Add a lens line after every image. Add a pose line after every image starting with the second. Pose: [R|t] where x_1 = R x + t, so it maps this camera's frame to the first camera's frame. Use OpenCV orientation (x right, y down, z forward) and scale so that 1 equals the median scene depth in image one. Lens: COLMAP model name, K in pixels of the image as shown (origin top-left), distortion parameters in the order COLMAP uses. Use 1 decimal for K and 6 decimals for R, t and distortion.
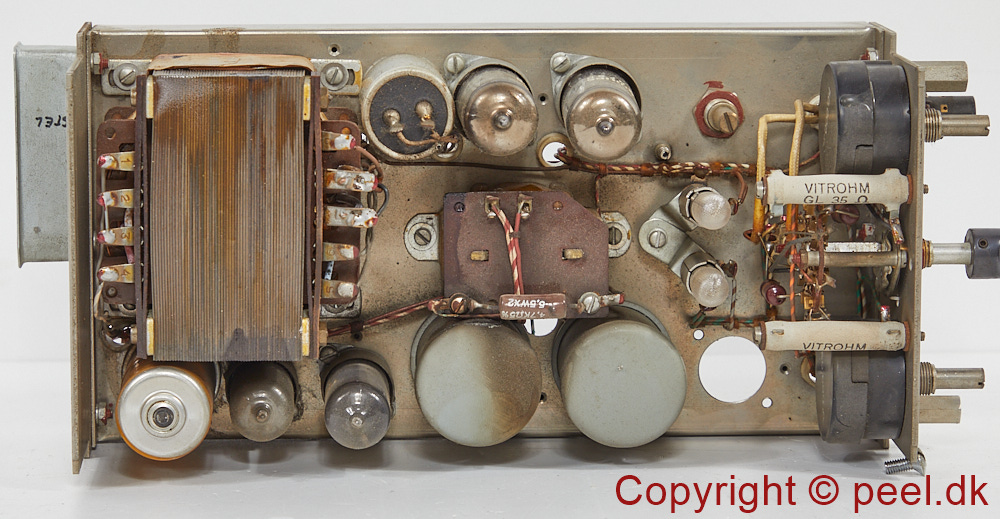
lens RADIAL K [[3511.9, 0, 500.0], [0, 3511.9, 259.5], [0, 0, 1]] dist [0.157507, 2.384741]
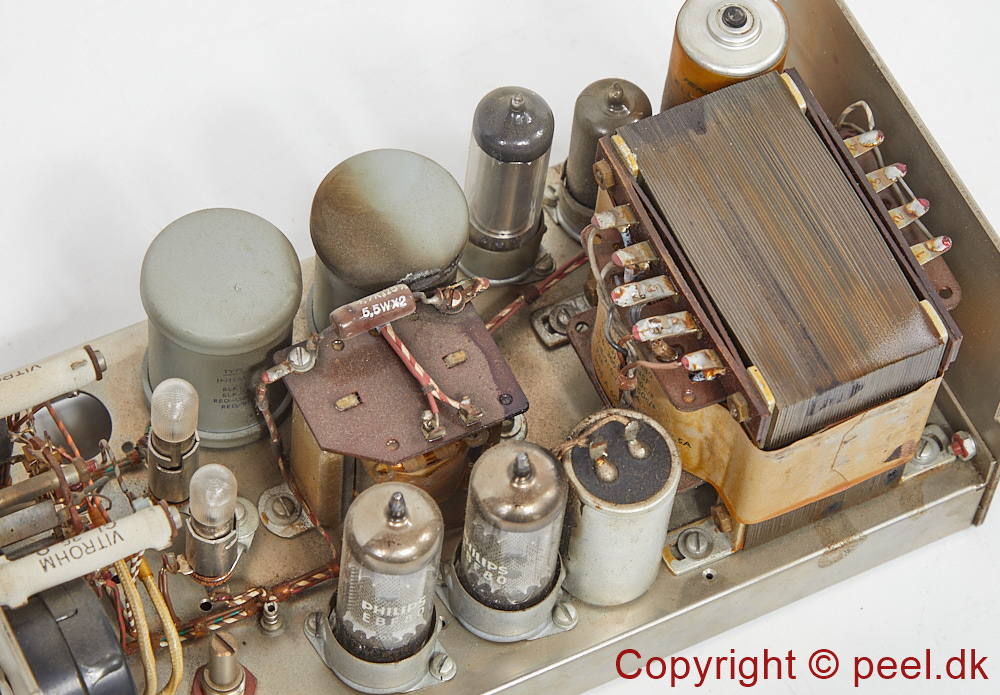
lens RADIAL K [[3620.0, 0, 500.0], [0, 3620.0, 347.5], [0, 0, 1]] dist [0.205685, -3.464877]
pose [[-0.888921, 0.324533, -0.323260, 0.251675], [-0.422967, -0.852449, 0.307295, -0.257549], [-0.175835, 0.409889, 0.895027, 0.277706]]
